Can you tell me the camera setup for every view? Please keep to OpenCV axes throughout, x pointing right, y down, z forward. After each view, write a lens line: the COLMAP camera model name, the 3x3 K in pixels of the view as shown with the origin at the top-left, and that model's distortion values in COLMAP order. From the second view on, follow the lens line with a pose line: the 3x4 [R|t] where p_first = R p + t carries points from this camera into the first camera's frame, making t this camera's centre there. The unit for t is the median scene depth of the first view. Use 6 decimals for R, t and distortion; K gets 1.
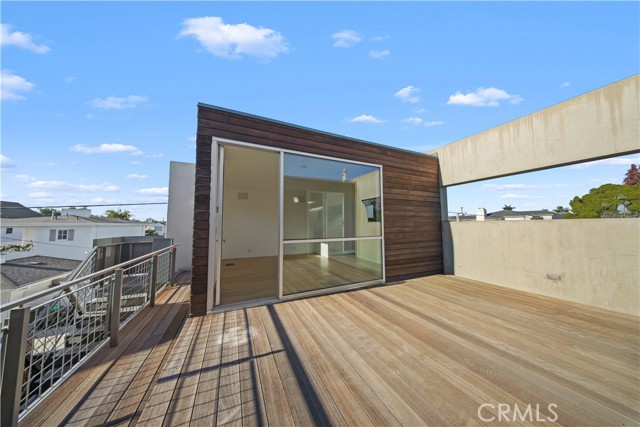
lens RADIAL K [[189.2, 0, 319.9], [0, 189.2, 208.9], [0, 0, 1]] dist [-0.003509, -0.000671]
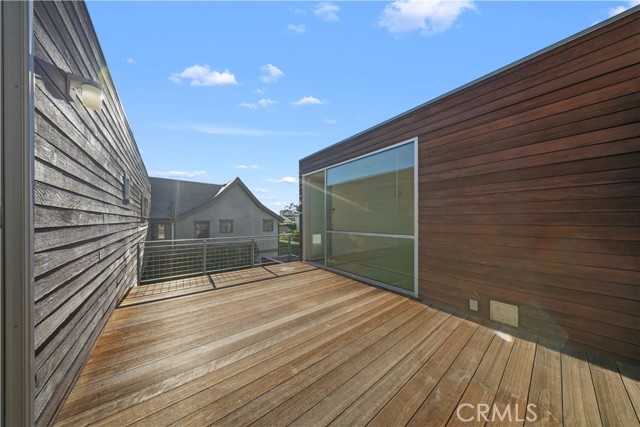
lens RADIAL K [[189.2, 0, 318.1], [0, 189.2, 219.2], [0, 0, 1]] dist [-0.003509, -0.000671]
pose [[0.232512, -0.000777, -0.972593, 0.978940], [0.077016, 0.996874, 0.017616, 0.039172], [0.969539, -0.079001, 0.231845, 0.472080]]
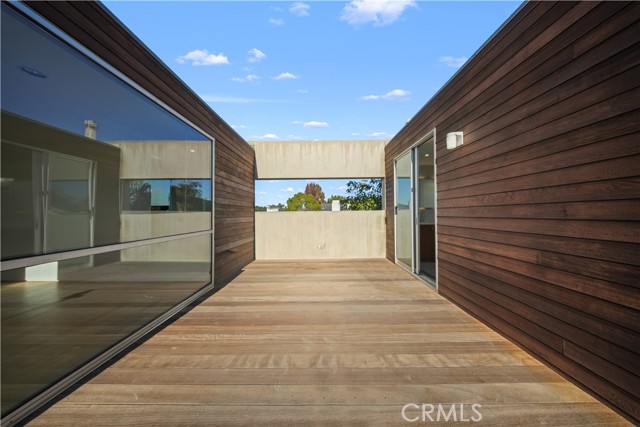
lens RADIAL K [[189.2, 0, 320.3], [0, 189.2, 210.1], [0, 0, 1]] dist [-0.003509, -0.000671]
pose [[0.415014, 0.018612, 0.909625, -0.200515], [-0.067992, 0.997629, 0.010608, 0.025717], [-0.907271, -0.066250, 0.415295, 0.276716]]
